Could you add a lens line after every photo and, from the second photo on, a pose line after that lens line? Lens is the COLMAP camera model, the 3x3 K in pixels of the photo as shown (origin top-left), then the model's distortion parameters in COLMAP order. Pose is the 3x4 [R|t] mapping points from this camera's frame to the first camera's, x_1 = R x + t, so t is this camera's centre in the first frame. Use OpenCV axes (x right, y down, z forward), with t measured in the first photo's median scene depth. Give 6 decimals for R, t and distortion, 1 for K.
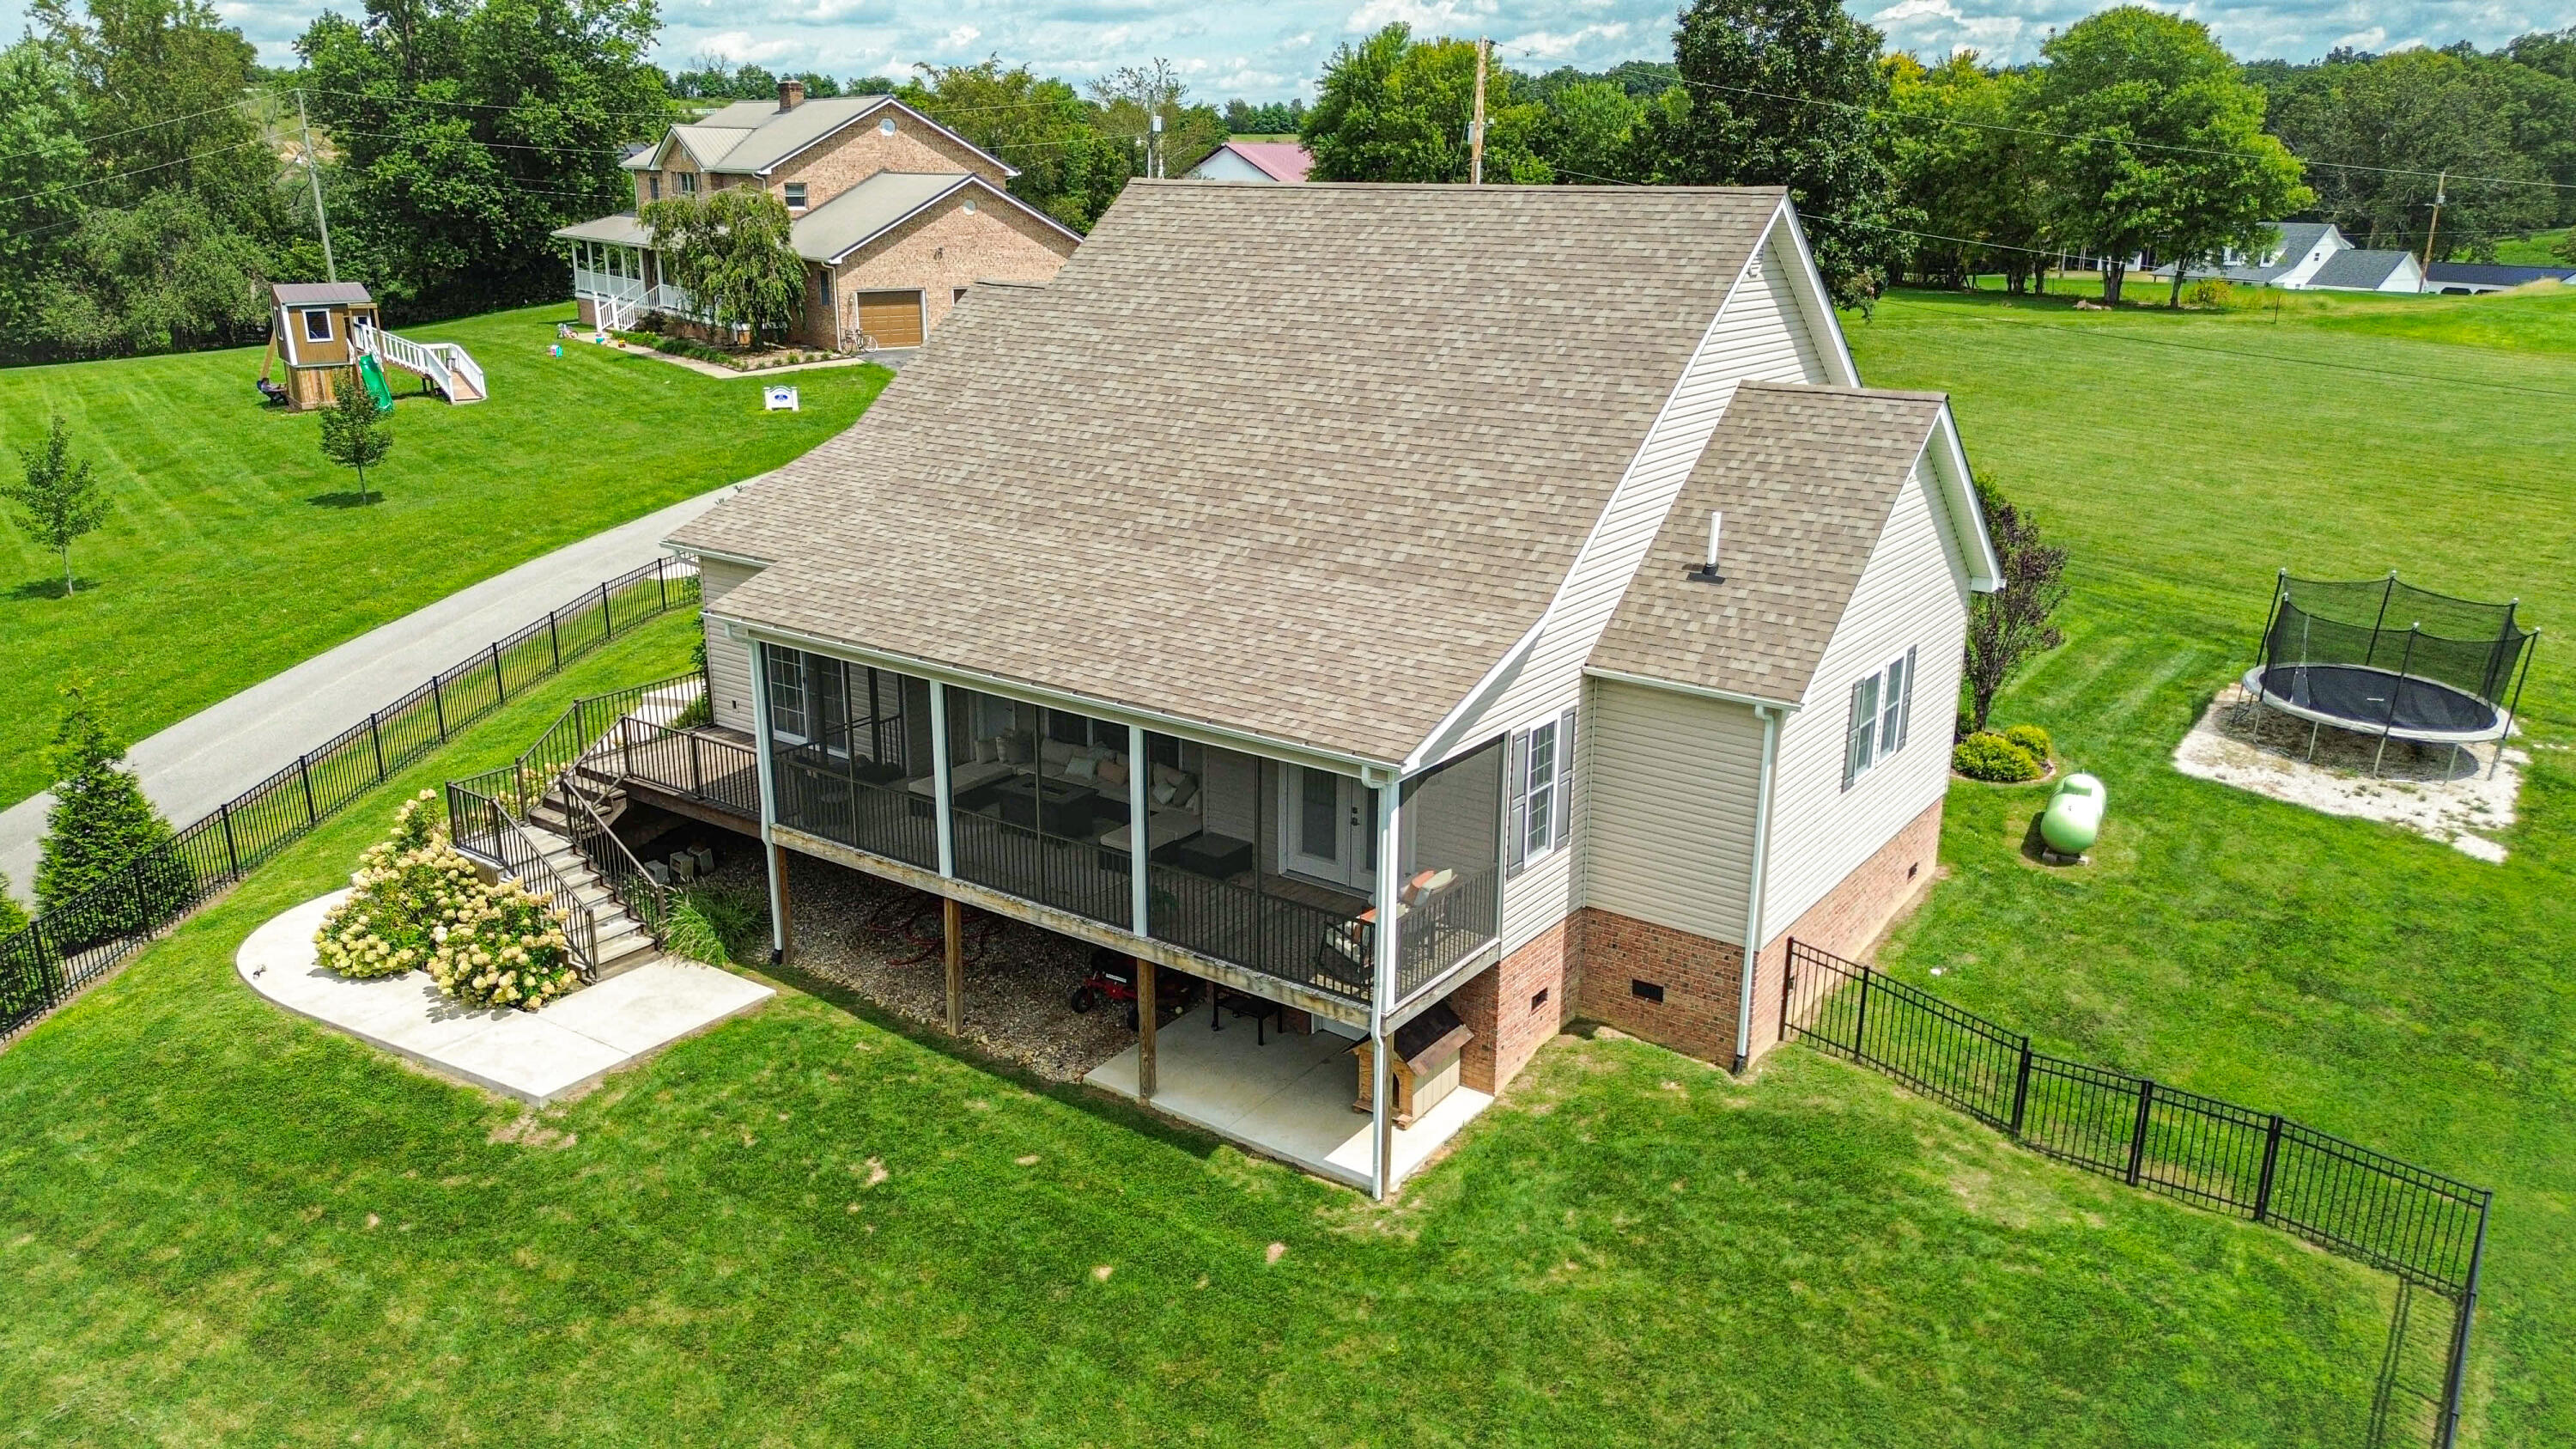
lens RADIAL K [[1826.8, 0, 1288.0], [0, 1826.8, 724.5], [0, 0, 1]] dist [0.050404, -0.047223]
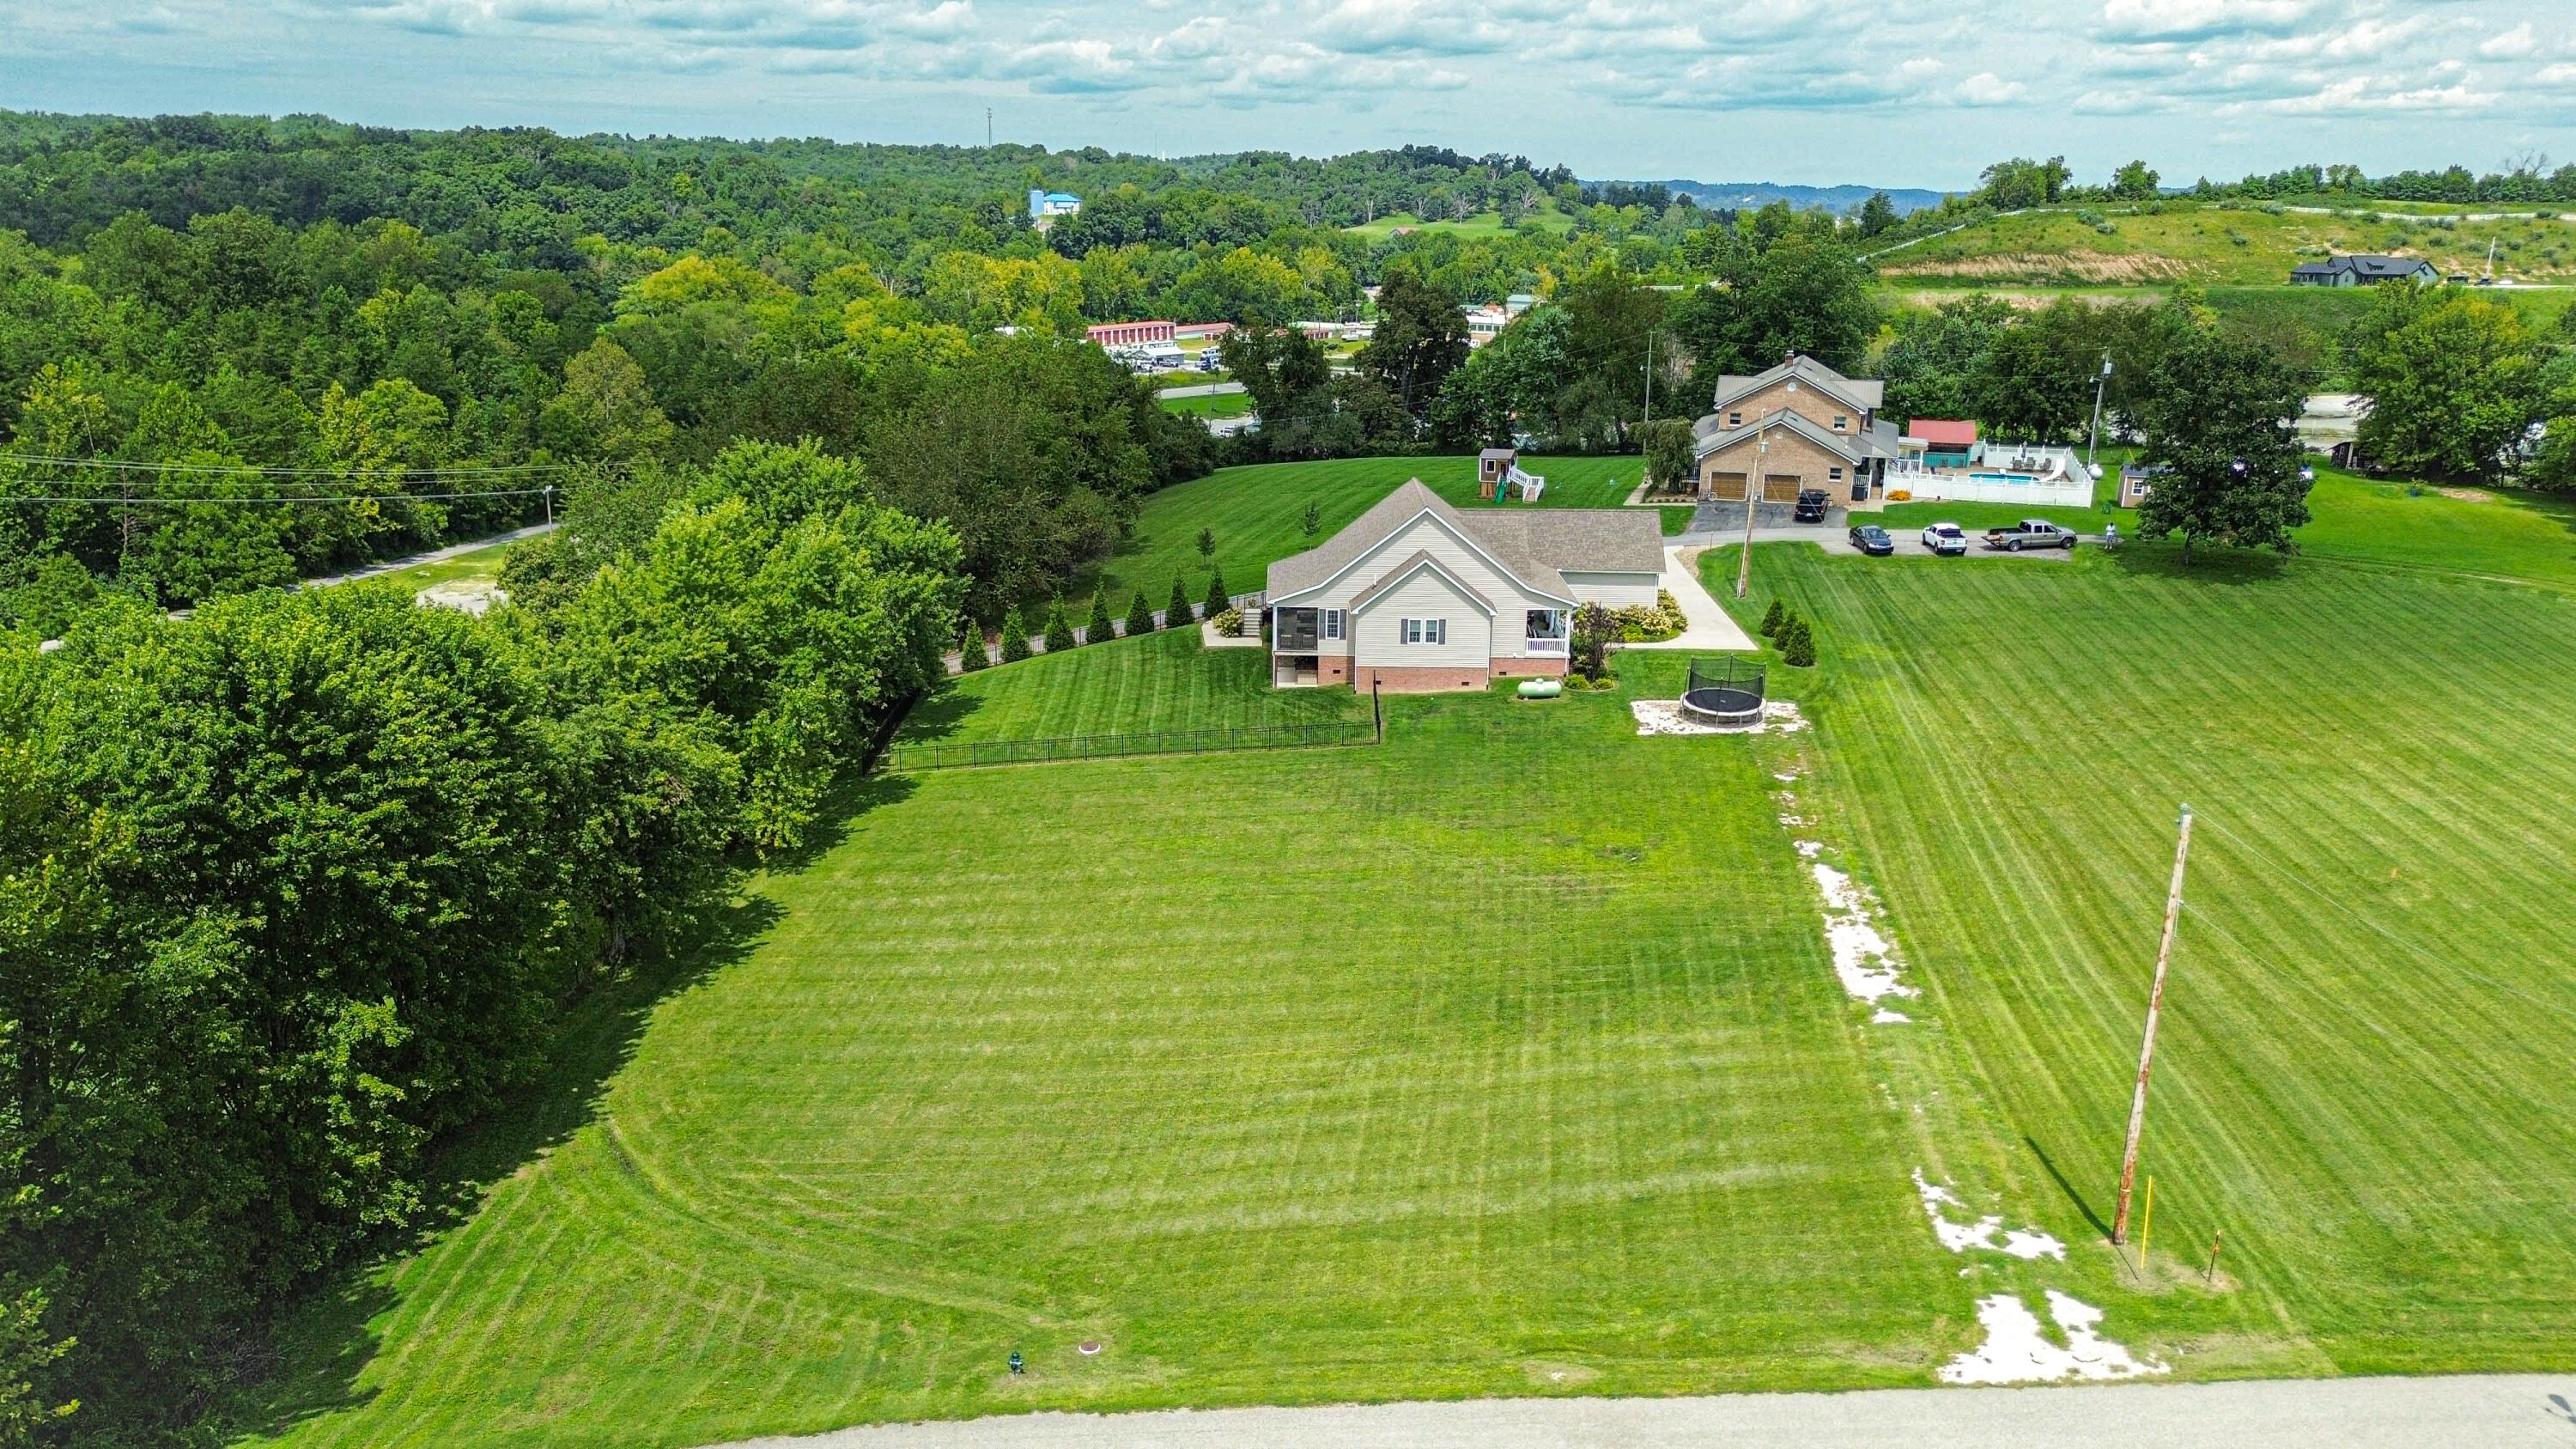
lens RADIAL K [[1826.8, 0, 1288.0], [0, 1826.8, 724.5], [0, 0, 1]] dist [0.050404, -0.047223]
pose [[0.577607, 0.221666, -0.785643, 3.377484], [-0.241998, 0.965660, 0.094540, -0.116050], [0.779620, 0.135517, 0.611415, -1.722366]]
